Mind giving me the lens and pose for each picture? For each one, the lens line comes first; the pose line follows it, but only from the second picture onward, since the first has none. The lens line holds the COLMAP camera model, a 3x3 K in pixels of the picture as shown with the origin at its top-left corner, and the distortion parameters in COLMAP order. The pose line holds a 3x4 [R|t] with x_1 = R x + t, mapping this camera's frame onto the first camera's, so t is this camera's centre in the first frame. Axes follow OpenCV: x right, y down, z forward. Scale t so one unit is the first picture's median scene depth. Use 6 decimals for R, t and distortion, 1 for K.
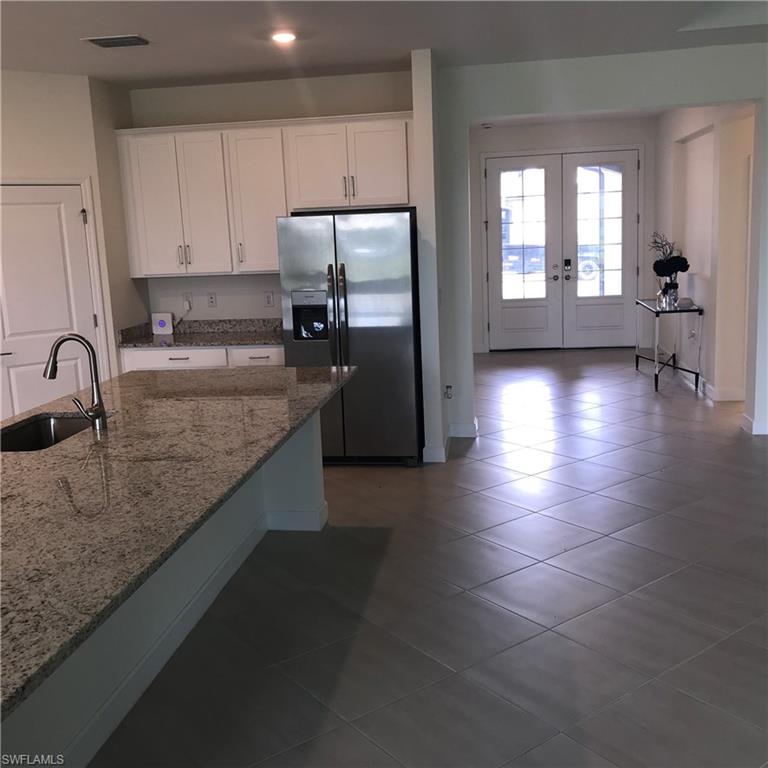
lens RADIAL K [[828.8, 0, 382.5], [0, 828.8, 373.6], [0, 0, 1]] dist [0.129668, -0.382962]
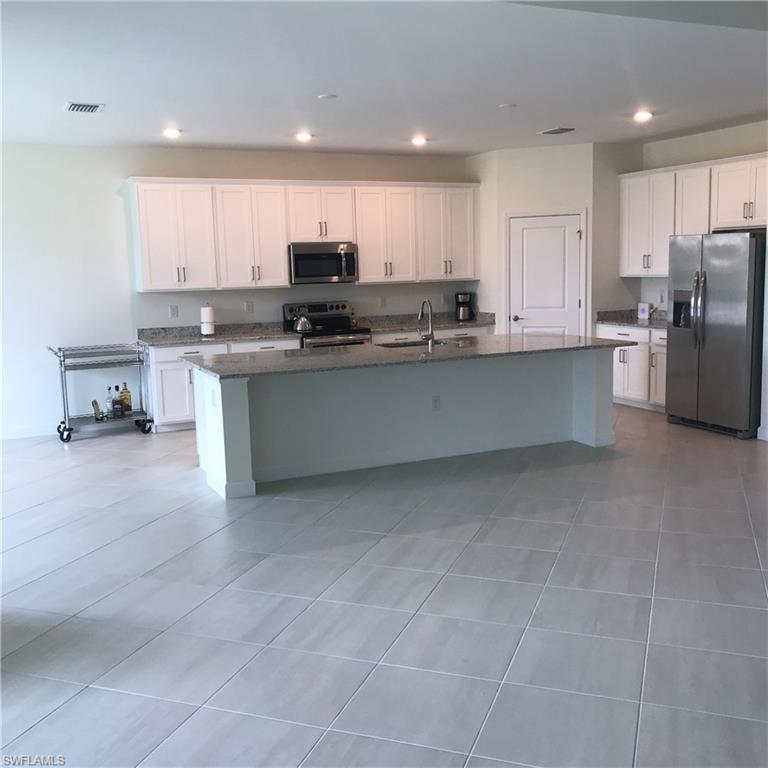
lens RADIAL K [[828.8, 0, 382.5], [0, 828.8, 373.6], [0, 0, 1]] dist [0.129668, -0.382962]
pose [[0.547027, 0.139476, -0.825414, 0.709354], [-0.138480, 0.987514, 0.075092, -0.002132], [0.825582, 0.073226, 0.559511, -0.127934]]
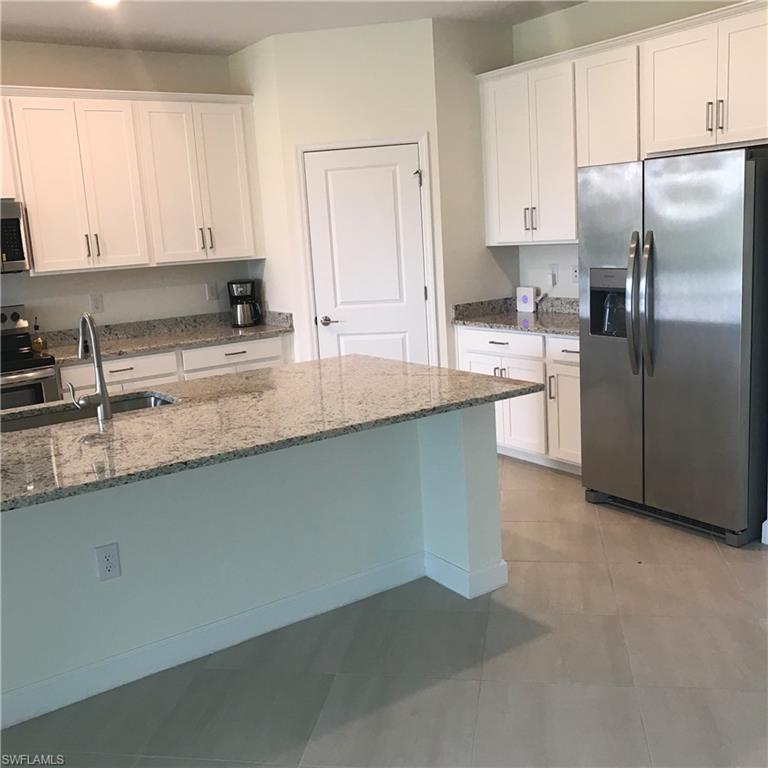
lens RADIAL K [[828.8, 0, 382.5], [0, 828.8, 373.6], [0, 0, 1]] dist [0.129668, -0.382962]
pose [[0.685053, 0.127980, -0.717163, 0.283536], [-0.092200, 0.991763, 0.088911, -0.050858], [0.722635, 0.005214, 0.691210, 0.326740]]
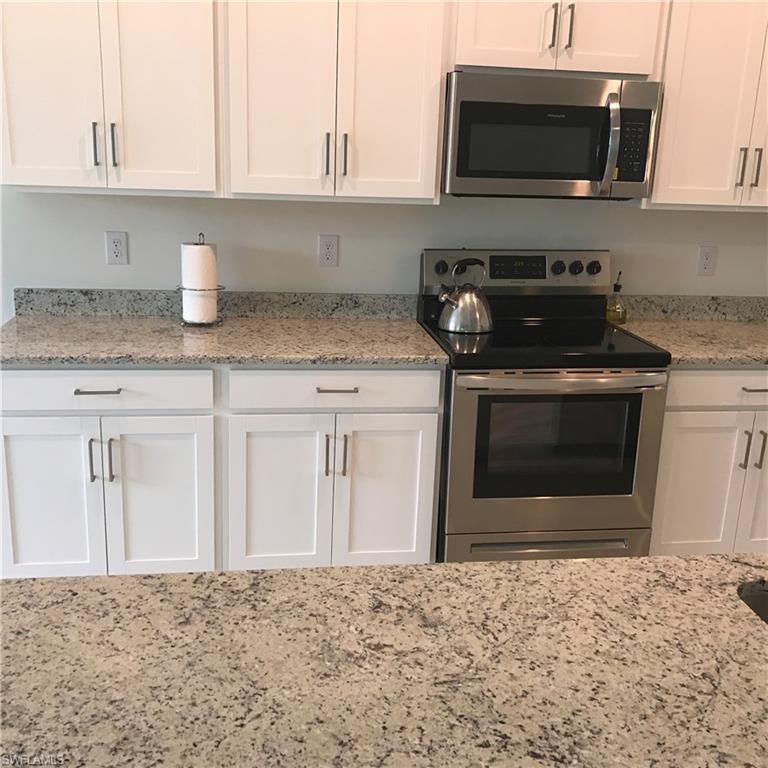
lens RADIAL K [[828.8, 0, 382.5], [0, 828.8, 373.6], [0, 0, 1]] dist [0.129668, -0.382962]
pose [[0.277157, 0.302749, -0.911881, -0.108675], [-0.209976, 0.945206, 0.249993, -0.040149], [0.937600, 0.122185, 0.325541, 0.348978]]
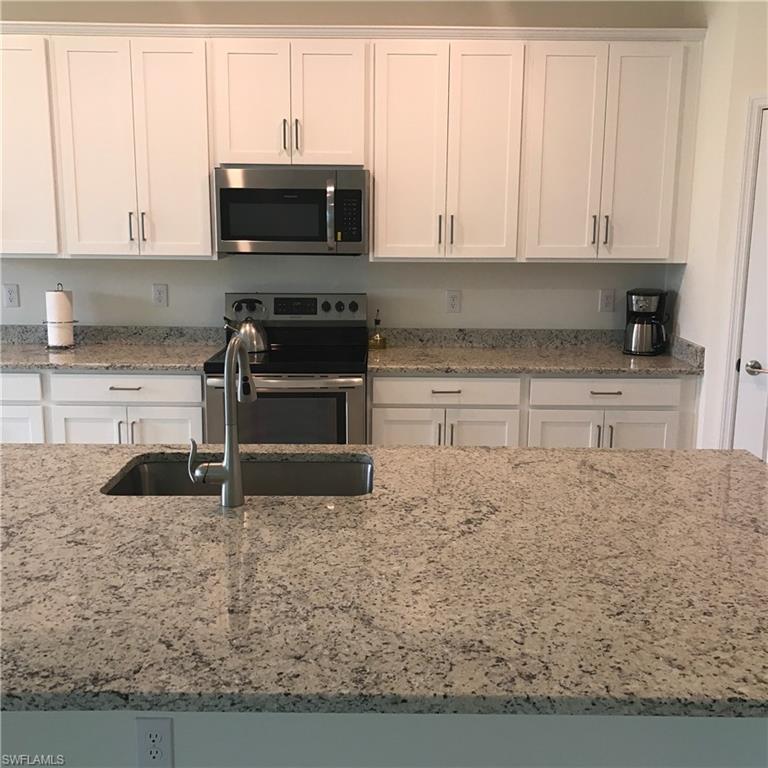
lens RADIAL K [[828.8, 0, 382.5], [0, 828.8, 373.6], [0, 0, 1]] dist [0.129668, -0.382962]
pose [[0.146226, 0.222386, -0.963931, 0.120805], [-0.182736, 0.963708, 0.194614, -0.086008], [0.972227, 0.147687, 0.181557, 0.544675]]
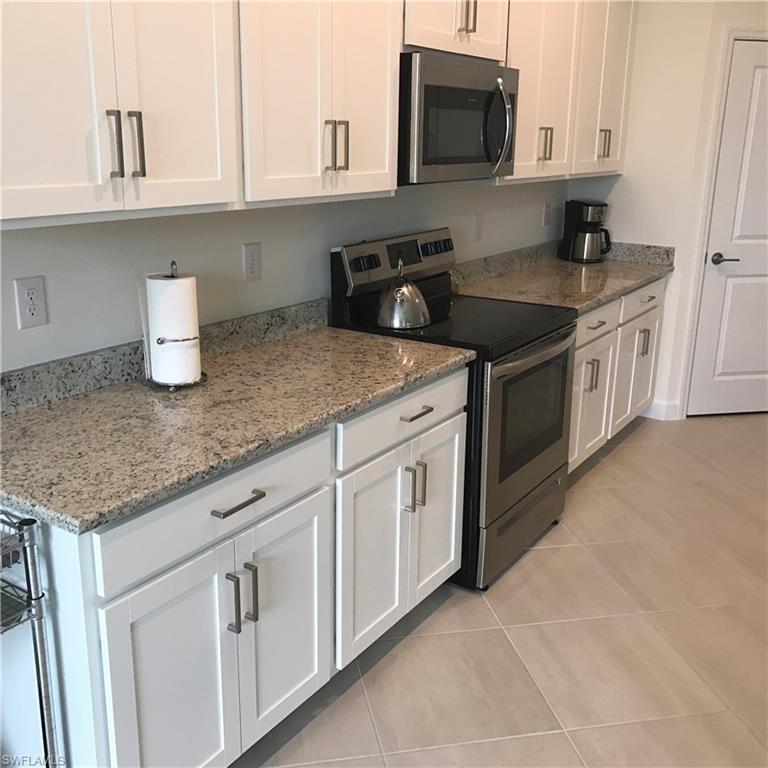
lens RADIAL K [[828.8, 0, 382.5], [0, 828.8, 373.6], [0, 0, 1]] dist [0.129668, -0.382962]
pose [[0.902176, 0.174007, -0.394714, -0.380848], [-0.127852, 0.981779, 0.140588, 0.012427], [0.411985, -0.076370, 0.907984, 0.110079]]
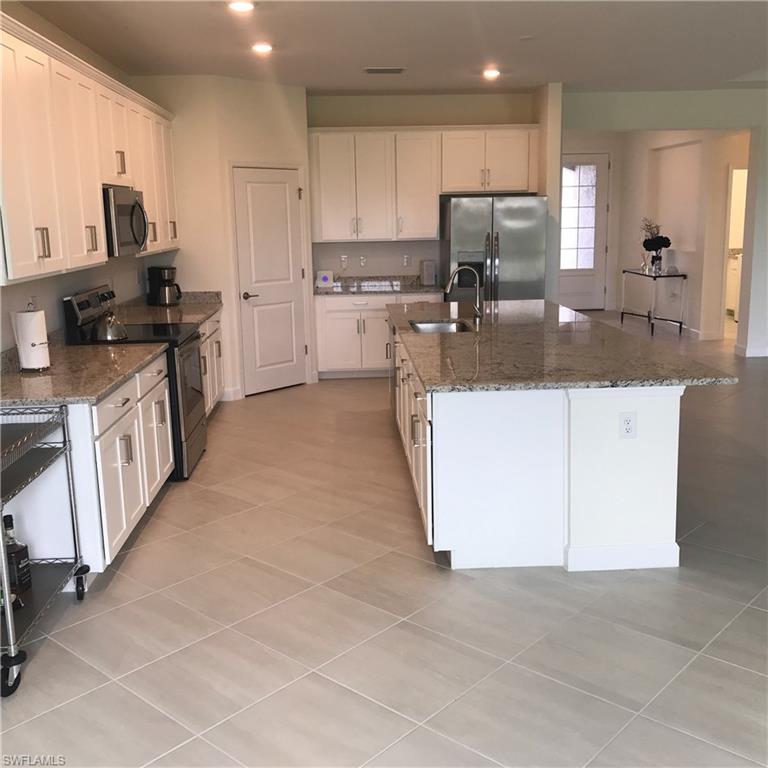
lens RADIAL K [[828.8, 0, 382.5], [0, 828.8, 373.6], [0, 0, 1]] dist [0.129668, -0.382962]
pose [[0.981400, -0.011280, 0.191644, -0.462303], [0.008720, 0.999861, 0.014199, 0.075988], [-0.191778, -0.012264, 0.981362, -0.309860]]
